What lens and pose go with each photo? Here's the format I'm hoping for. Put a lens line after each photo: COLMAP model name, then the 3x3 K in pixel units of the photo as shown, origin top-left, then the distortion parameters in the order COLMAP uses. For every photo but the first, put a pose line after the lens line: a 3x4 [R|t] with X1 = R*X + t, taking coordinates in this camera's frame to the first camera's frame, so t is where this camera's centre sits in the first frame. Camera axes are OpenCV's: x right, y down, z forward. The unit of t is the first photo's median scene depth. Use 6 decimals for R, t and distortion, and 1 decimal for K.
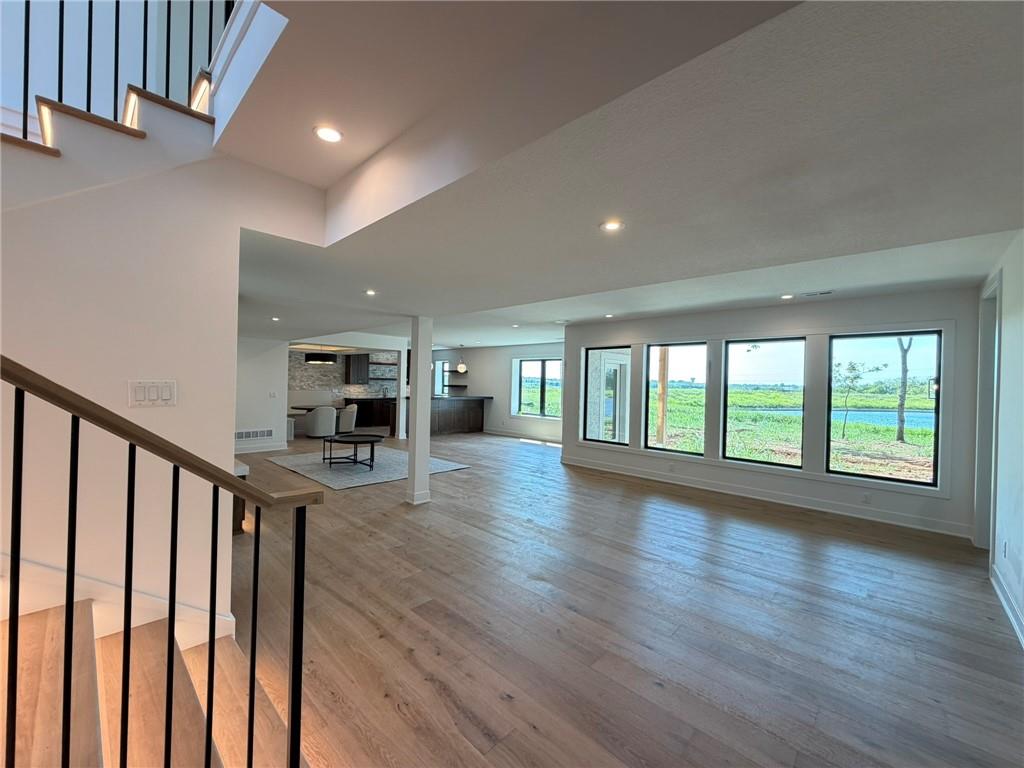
lens RADIAL K [[410.6, 0, 512.0], [0, 410.6, 384.0], [0, 0, 1]] dist [0.023216, -0.000031]
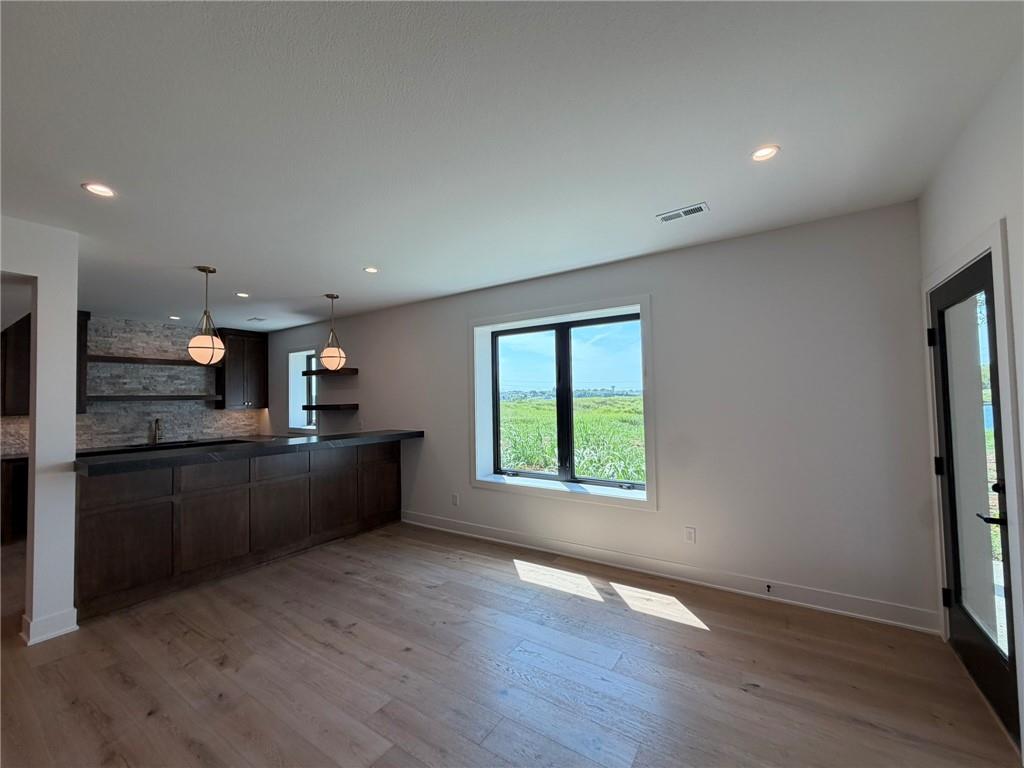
lens RADIAL K [[410.6, 0, 512.0], [0, 410.6, 384.0], [0, 0, 1]] dist [0.023216, -0.000031]
pose [[0.982285, -0.035226, 0.184054, -0.033966], [0.041277, 0.998723, -0.029146, 0.001193], [-0.182792, 0.036227, 0.982484, 0.592512]]
